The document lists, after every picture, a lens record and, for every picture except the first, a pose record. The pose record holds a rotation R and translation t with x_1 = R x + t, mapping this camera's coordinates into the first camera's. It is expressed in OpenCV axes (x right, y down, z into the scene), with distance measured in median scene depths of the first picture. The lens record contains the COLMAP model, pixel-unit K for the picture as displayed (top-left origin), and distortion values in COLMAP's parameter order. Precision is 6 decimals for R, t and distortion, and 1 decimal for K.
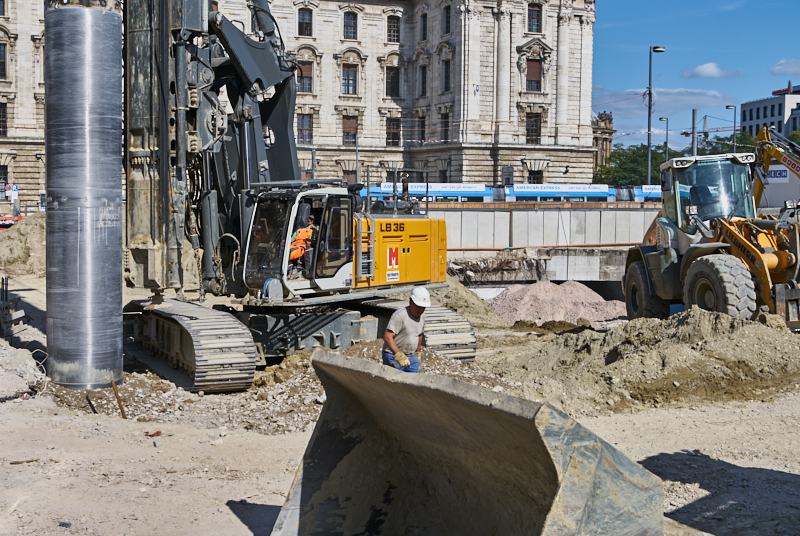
lens RADIAL K [[1044.4, 0, 361.1], [0, 1044.4, 261.7], [0, 0, 1]] dist [-0.032949, 0.000000]
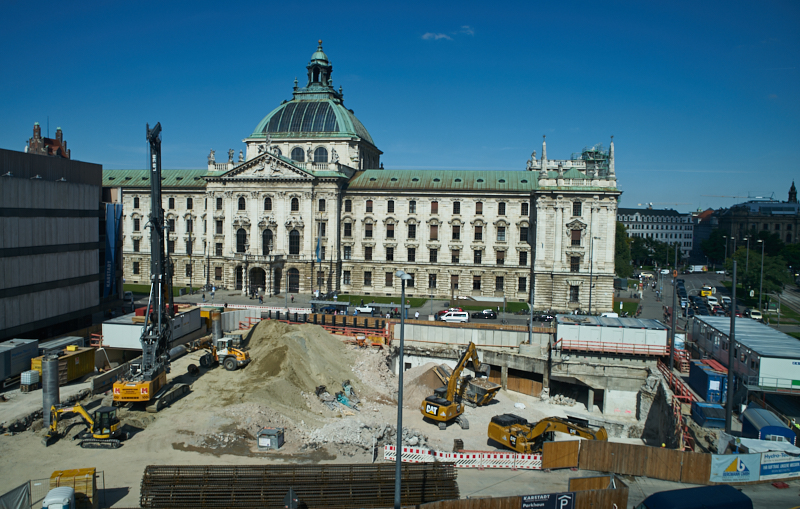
lens RADIAL K [[568.3, 0, 390.2], [0, 568.3, 239.8], [0, 0, 1]] dist [-0.105467, 0.070021]
pose [[0.829654, 0.034744, -0.557196, 0.480583], [-0.051403, 0.998576, -0.014271, -0.144559], [0.555906, 0.040482, 0.830259, -0.093569]]
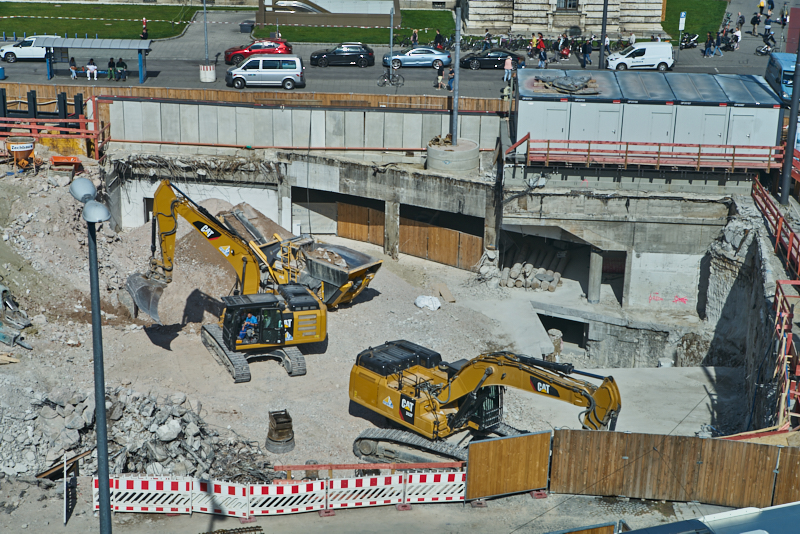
lens RADIAL K [[1461.5, 0, 397.3], [0, 1461.5, 256.9], [0, 0, 1]] dist [0.141369, 0.000000]
pose [[0.921855, 0.143068, -0.360160, 0.488041], [-0.038641, 0.958662, 0.281910, -0.191287], [0.385604, -0.245963, 0.889276, -0.091388]]
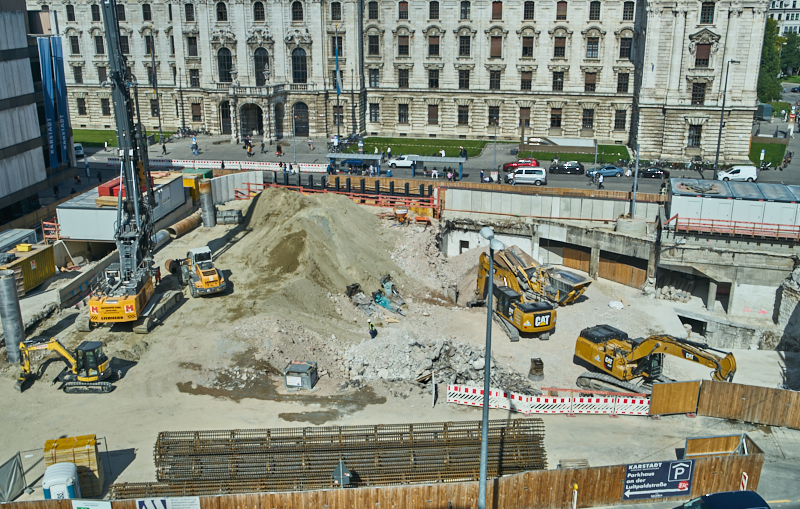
lens RADIAL K [[786.5, 0, 391.2], [0, 786.5, 238.3], [0, 0, 1]] dist [-0.043903, 0.000000]
pose [[0.806482, 0.165566, -0.567604, 0.470177], [-0.026220, 0.969064, 0.245414, -0.190787], [0.590676, -0.183039, 0.785874, -0.107219]]
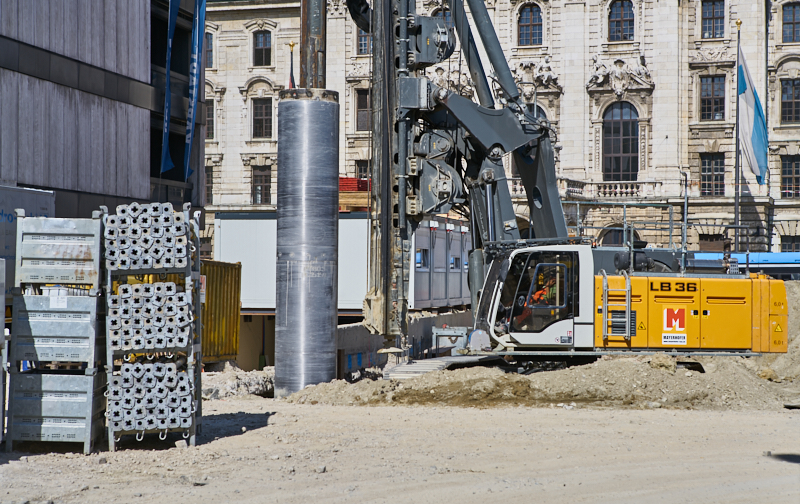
lens RADIAL K [[1523.4, 0, 392.4], [0, 1523.4, 248.7], [0, 0, 1]] dist [0.175959, 0.000000]
pose [[0.750768, -0.014276, -0.660411, 0.171301], [-0.042838, 0.996610, -0.070242, 0.009228], [0.659175, 0.081026, 0.747611, -0.045785]]
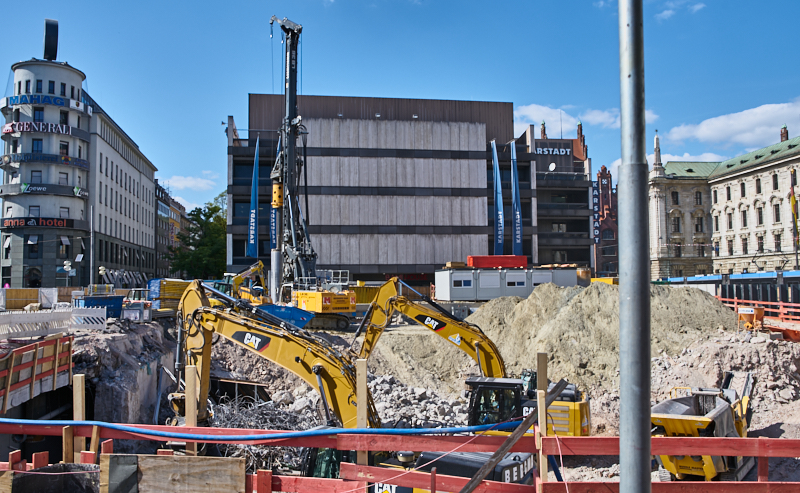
lens RADIAL K [[681.5, 0, 385.4], [0, 681.5, 238.4], [0, 0, 1]] dist [-0.095819, 0.075214]
pose [[-0.350467, -0.067982, -0.934104, 0.494071], [-0.054440, 0.997155, -0.052146, -0.027350], [0.934991, 0.032577, -0.353171, 0.485499]]
